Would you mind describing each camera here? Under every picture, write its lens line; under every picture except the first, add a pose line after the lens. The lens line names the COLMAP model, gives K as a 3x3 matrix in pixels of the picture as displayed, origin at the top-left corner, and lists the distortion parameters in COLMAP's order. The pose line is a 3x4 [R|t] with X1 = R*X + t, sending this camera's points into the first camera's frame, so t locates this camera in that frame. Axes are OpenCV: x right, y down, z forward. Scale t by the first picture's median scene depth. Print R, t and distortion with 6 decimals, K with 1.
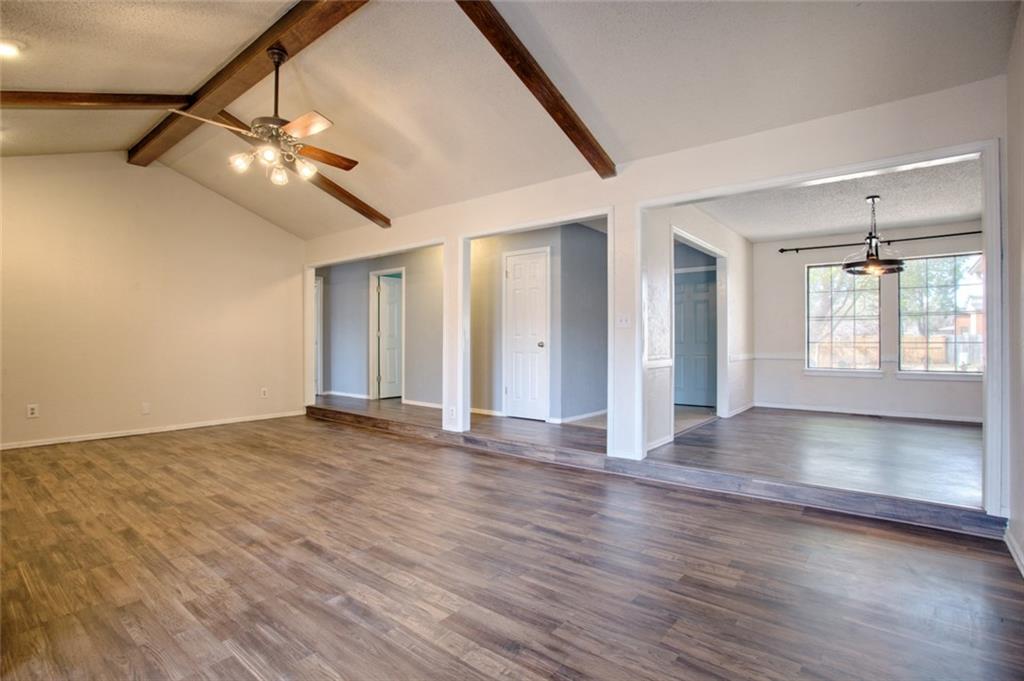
lens RADIAL K [[495.1, 0, 508.7], [0, 495.1, 339.8], [0, 0, 1]] dist [-0.061833, 0.021544]
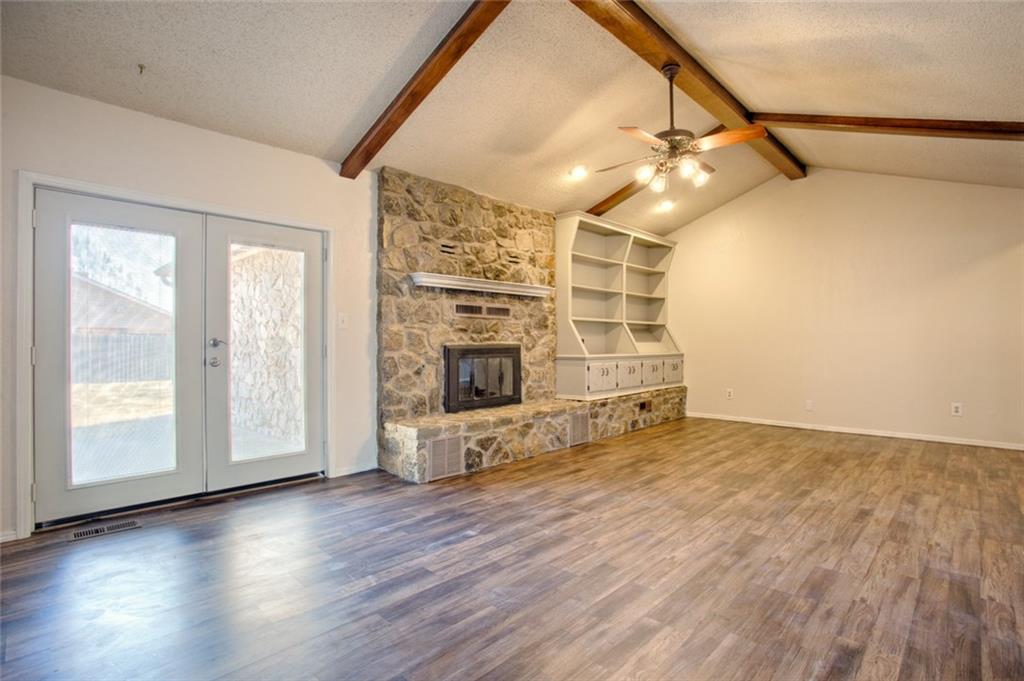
lens RADIAL K [[495.1, 0, 508.7], [0, 495.1, 339.8], [0, 0, 1]] dist [-0.061833, 0.021544]
pose [[-0.094984, -0.005404, -0.995464, 0.696420], [0.006339, 0.999962, -0.006034, 0.003983], [0.995459, -0.006883, -0.094946, 0.859704]]
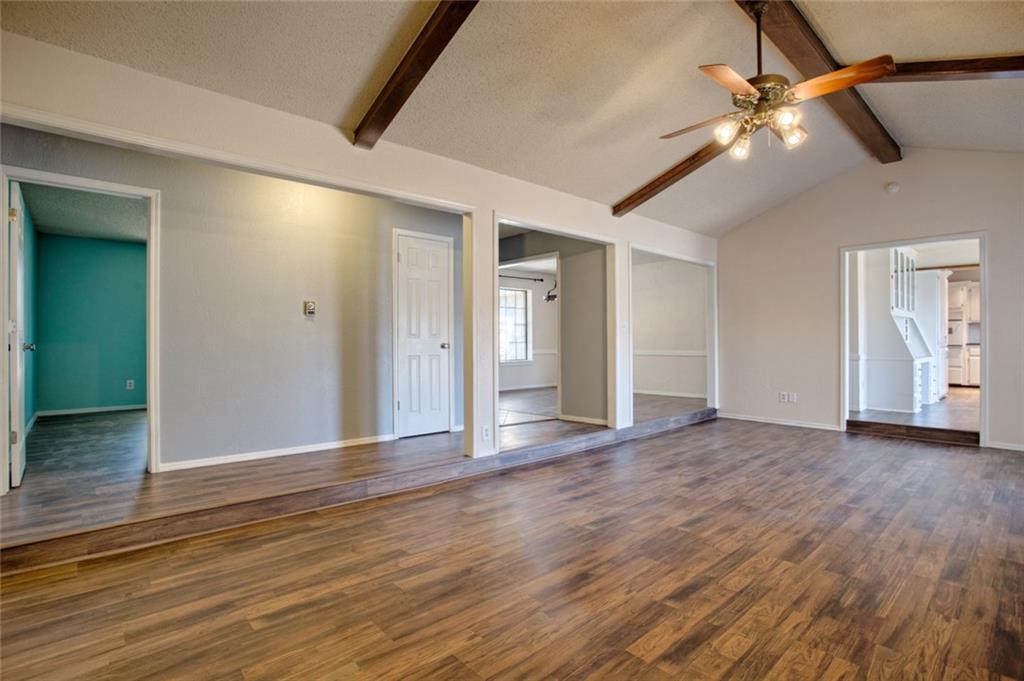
lens RADIAL K [[495.1, 0, 508.7], [0, 495.1, 339.8], [0, 0, 1]] dist [-0.061833, 0.021544]
pose [[0.156715, 0.003704, 0.987637, -1.586602], [-0.000156, 0.999993, -0.003726, 0.003066], [-0.987644, 0.000430, 0.156714, 1.497111]]
